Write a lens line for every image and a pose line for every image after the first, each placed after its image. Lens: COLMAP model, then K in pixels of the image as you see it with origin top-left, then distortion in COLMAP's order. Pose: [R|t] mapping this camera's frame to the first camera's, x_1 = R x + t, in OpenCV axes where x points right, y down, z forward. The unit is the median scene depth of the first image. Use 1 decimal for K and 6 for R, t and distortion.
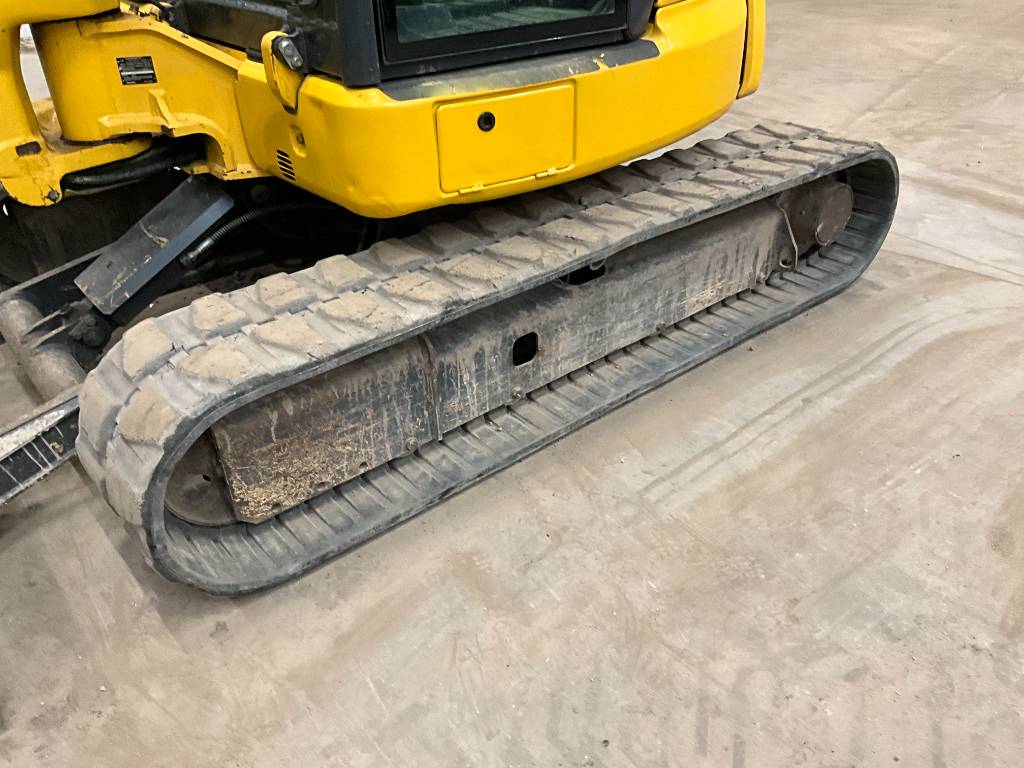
lens RADIAL K [[839.3, 0, 508.4], [0, 839.3, 379.5], [0, 0, 1]] dist [0.056678, -0.098257]
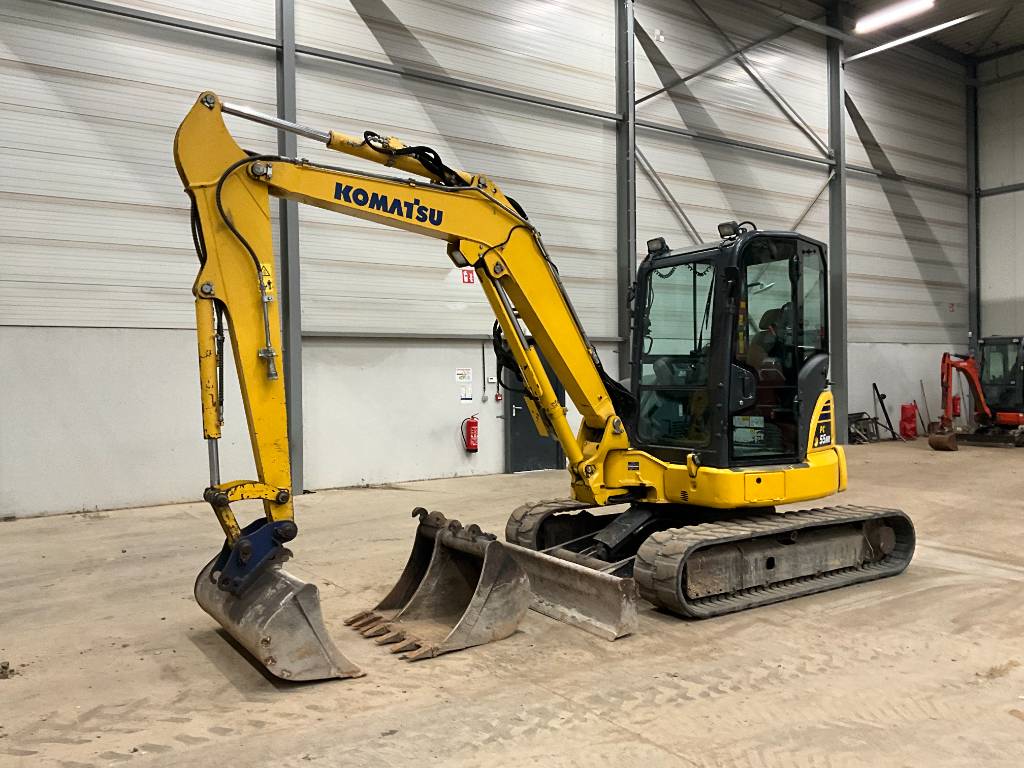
lens RADIAL K [[839.3, 0, 508.4], [0, 839.3, 379.5], [0, 0, 1]] dist [0.056678, -0.098257]
pose [[0.993343, 0.020711, -0.113320, -0.536829], [-0.077453, 0.848247, -0.523906, 0.978178], [0.085273, 0.529195, 0.844204, -1.739997]]
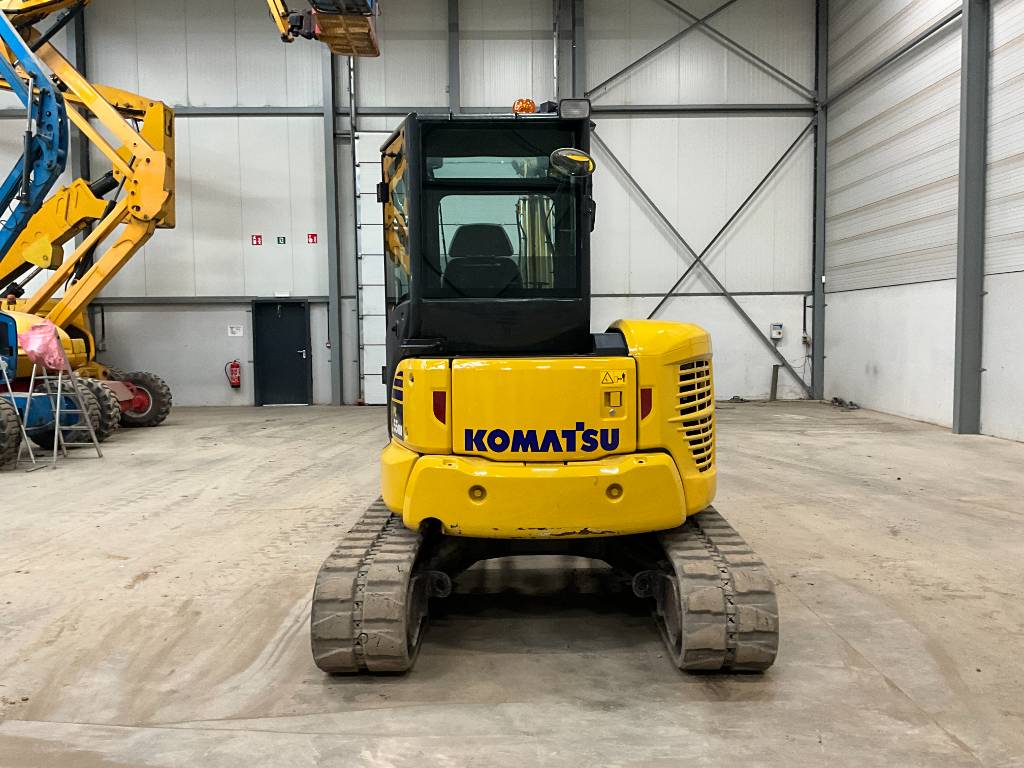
lens RADIAL K [[839.3, 0, 508.4], [0, 839.3, 379.5], [0, 0, 1]] dist [0.056678, -0.098257]
pose [[-0.642018, 0.085221, -0.761939, 1.621409], [-0.380131, 0.827668, 0.412876, -1.562211], [0.665818, 0.554710, -0.498982, 2.181620]]
